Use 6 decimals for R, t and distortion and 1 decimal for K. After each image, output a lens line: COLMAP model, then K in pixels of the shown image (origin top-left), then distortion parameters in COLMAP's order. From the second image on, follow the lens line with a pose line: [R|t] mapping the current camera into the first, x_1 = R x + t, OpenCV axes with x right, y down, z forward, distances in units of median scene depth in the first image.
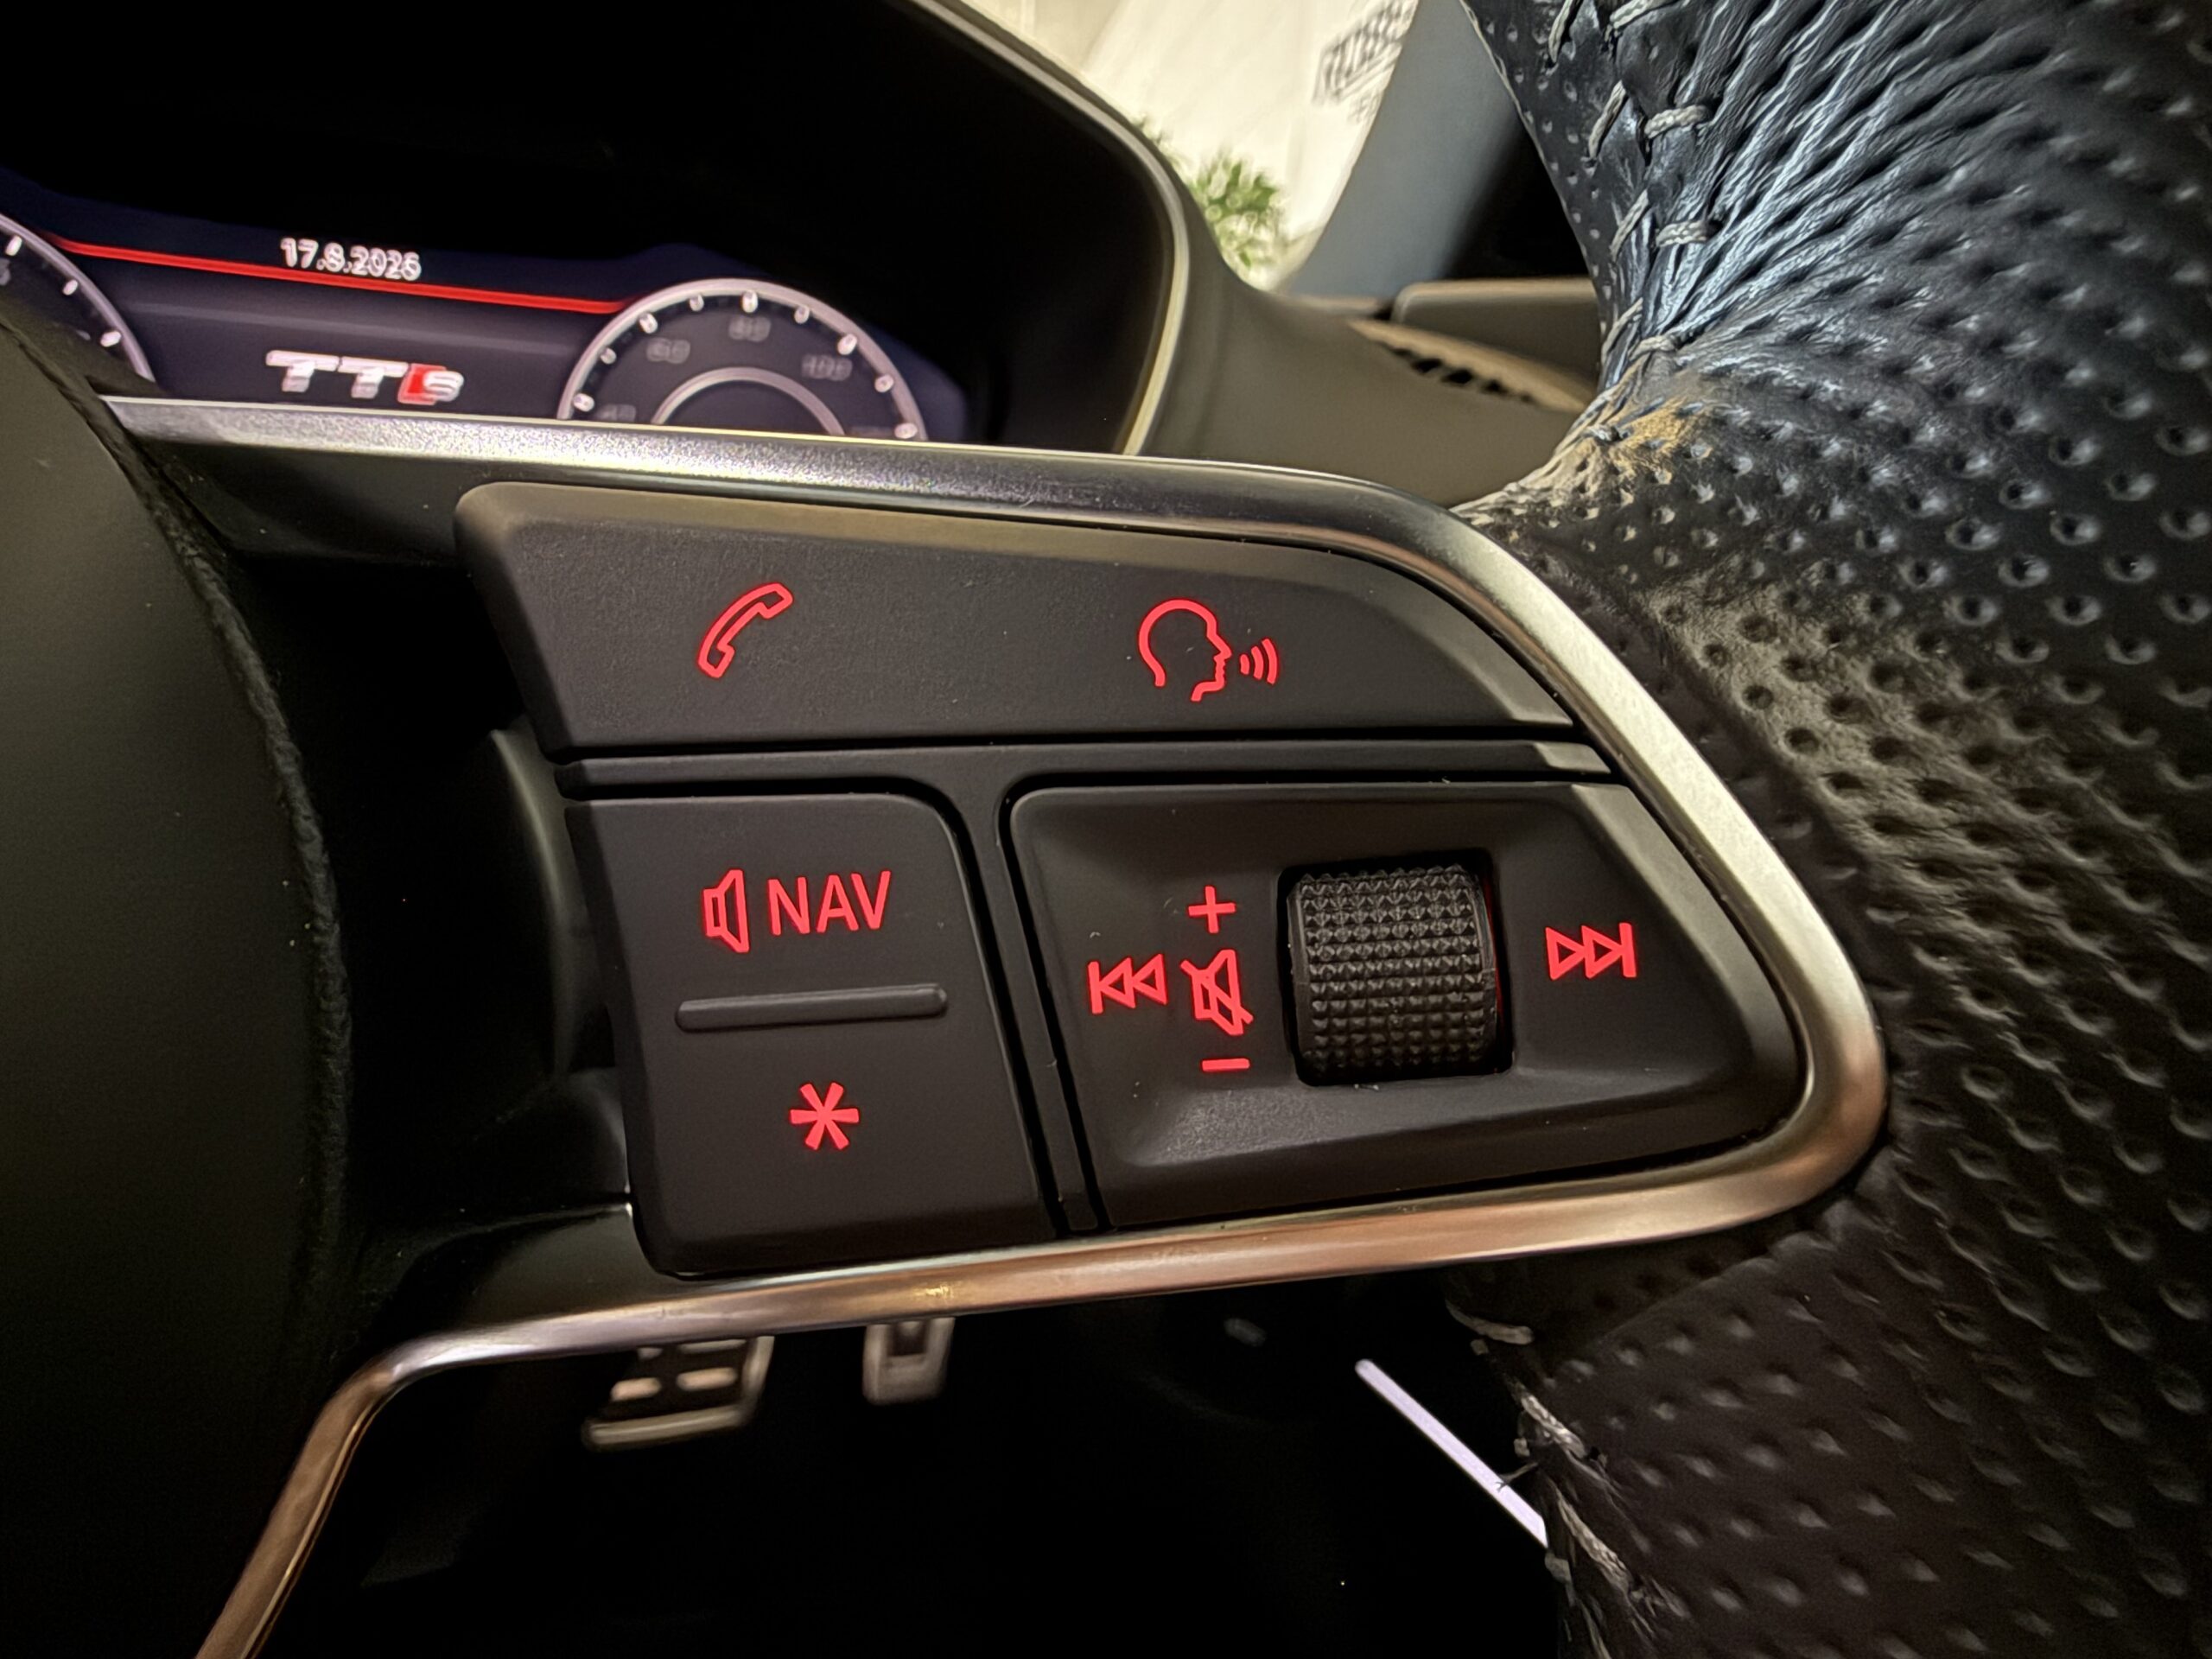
lens RADIAL K [[1090.6, 0, 1063.5], [0, 1090.6, 829.0], [0, 0, 1]] dist [0.003072, 0.000681]
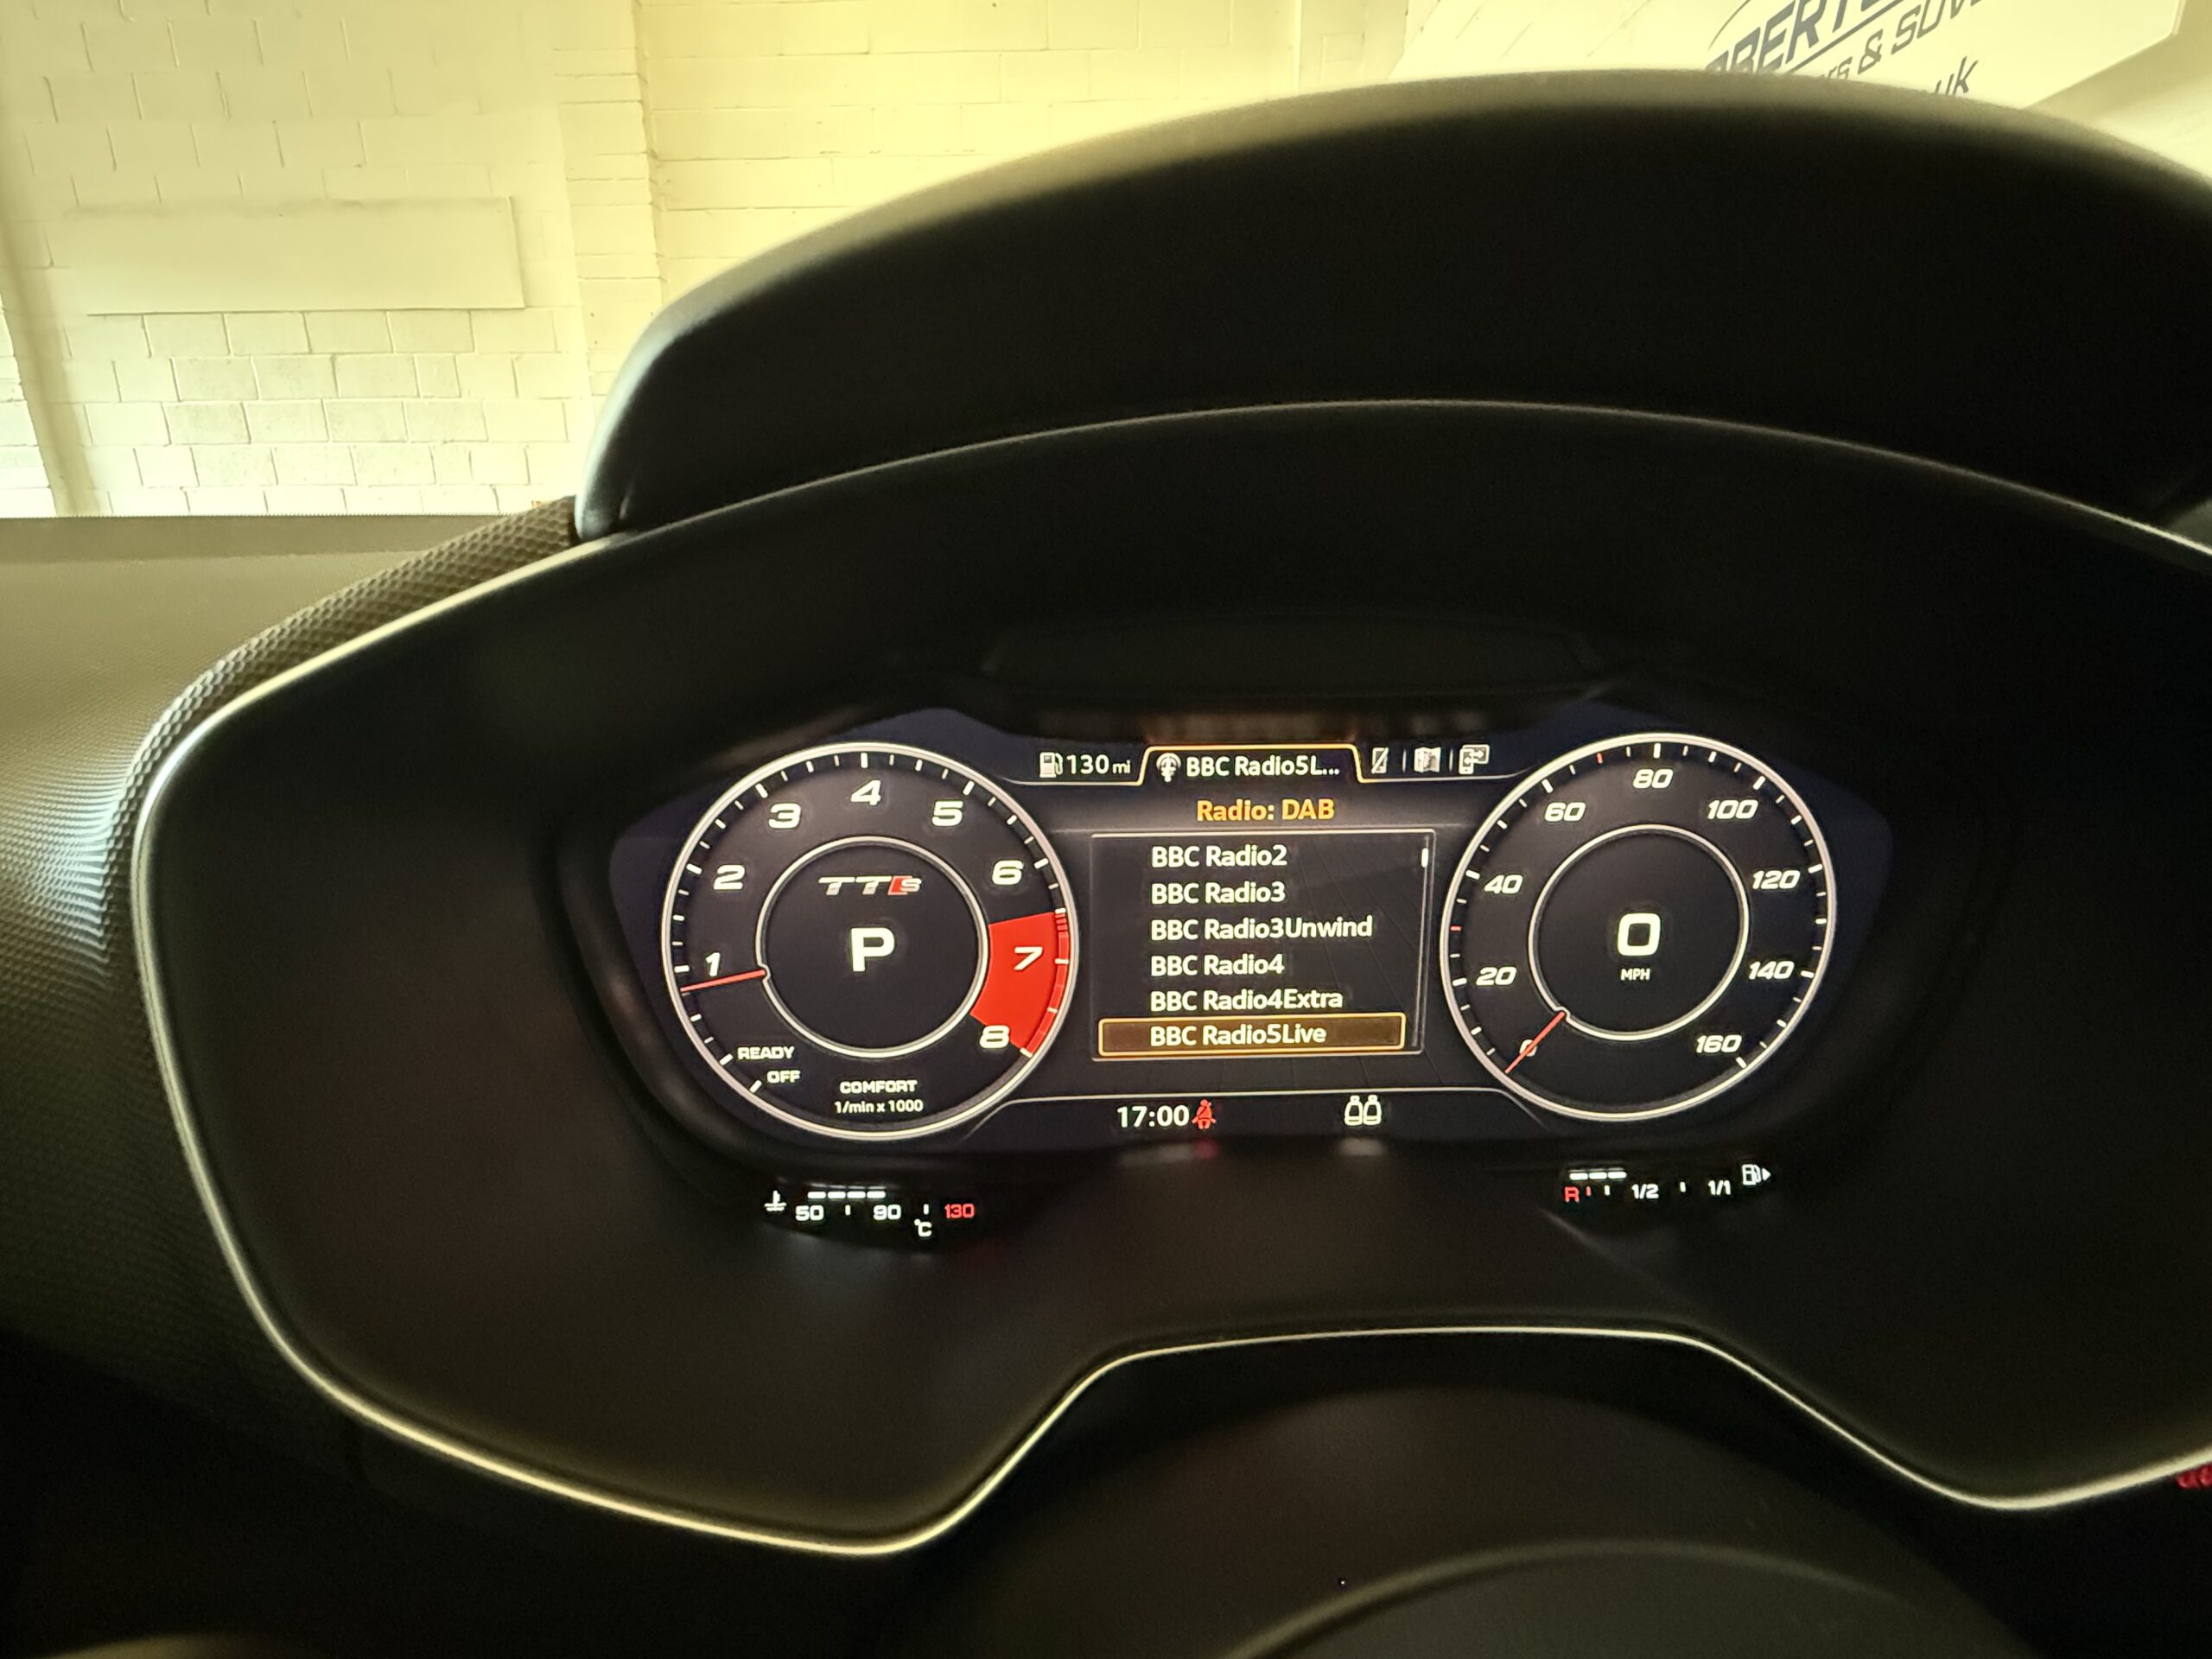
lens RADIAL K [[1081.2, 0, 1065.8], [0, 1081.2, 828.7], [0, 0, 1]] dist [0.002895, -0.001359]
pose [[0.974255, -0.020424, -0.224522, -2.353359], [0.012355, 0.999228, -0.037288, -1.657893], [0.225110, 0.033555, 0.973755, 0.181959]]
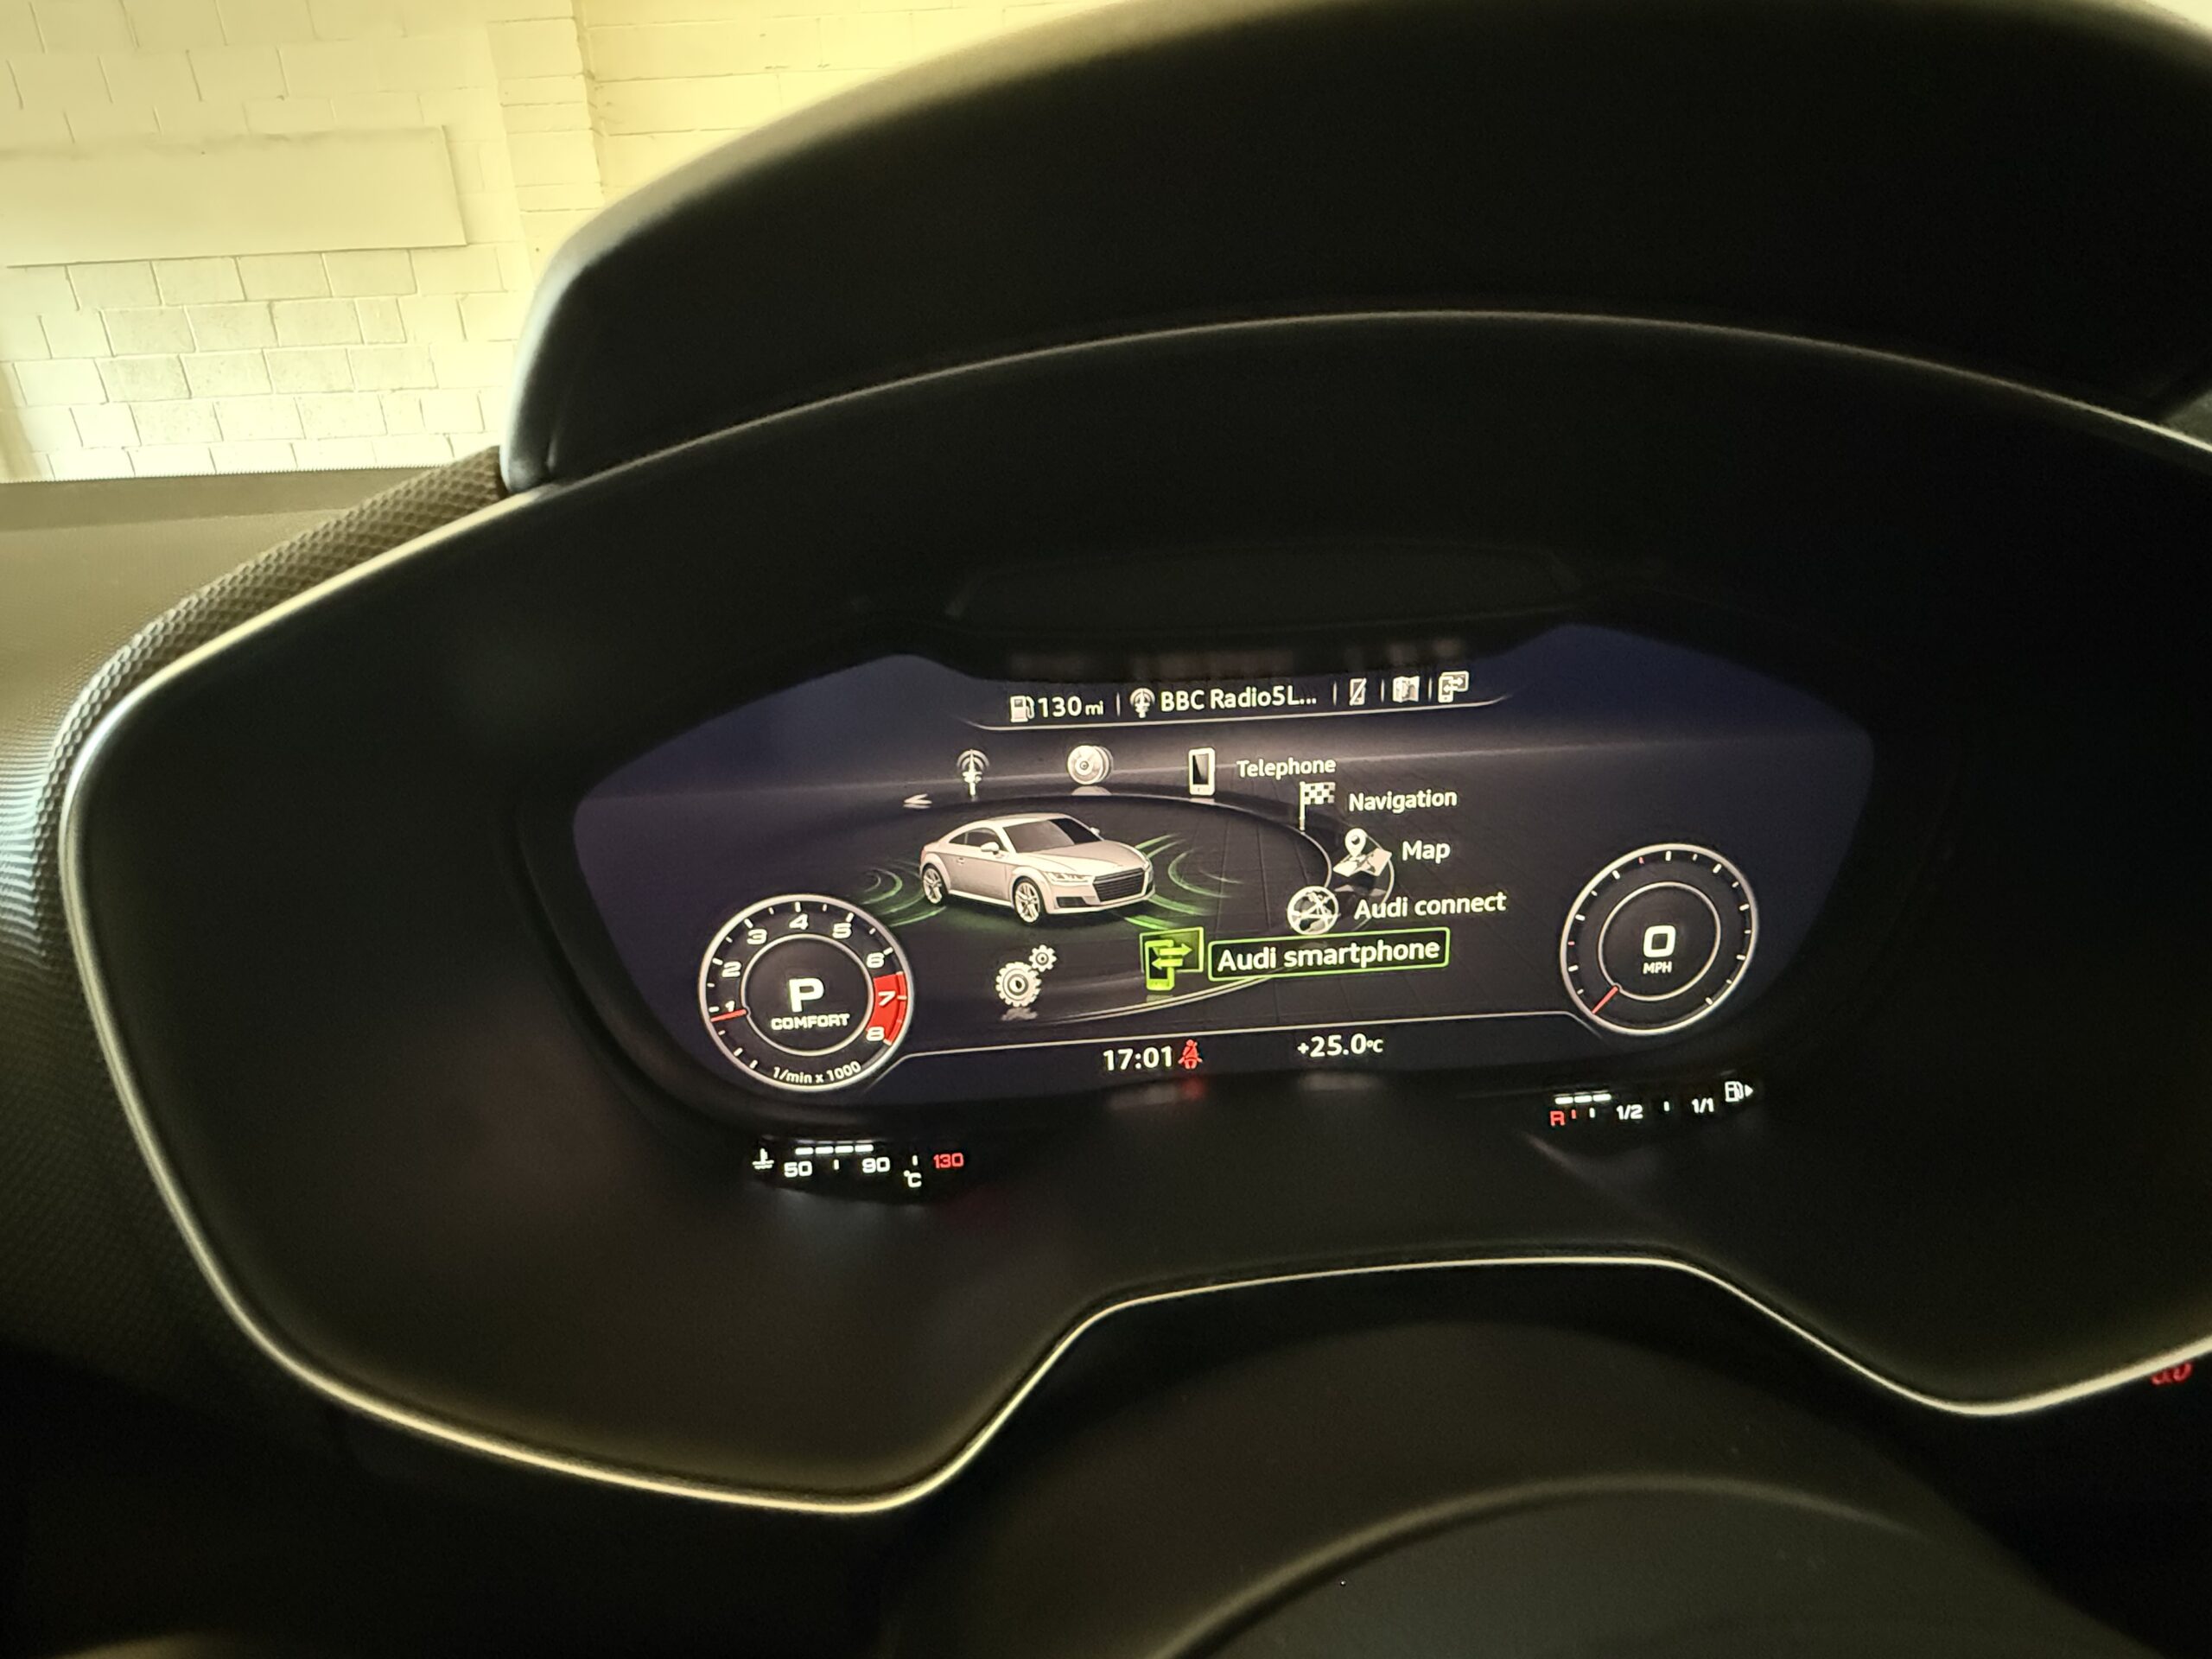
lens RADIAL K [[1081.2, 0, 1065.8], [0, 1081.2, 828.7], [0, 0, 1]] dist [0.002895, -0.001359]
pose [[0.975989, -0.044764, -0.213171, -2.335468], [0.050631, 0.998472, 0.022141, -1.686660], [0.211855, -0.032402, 0.976764, 0.257781]]
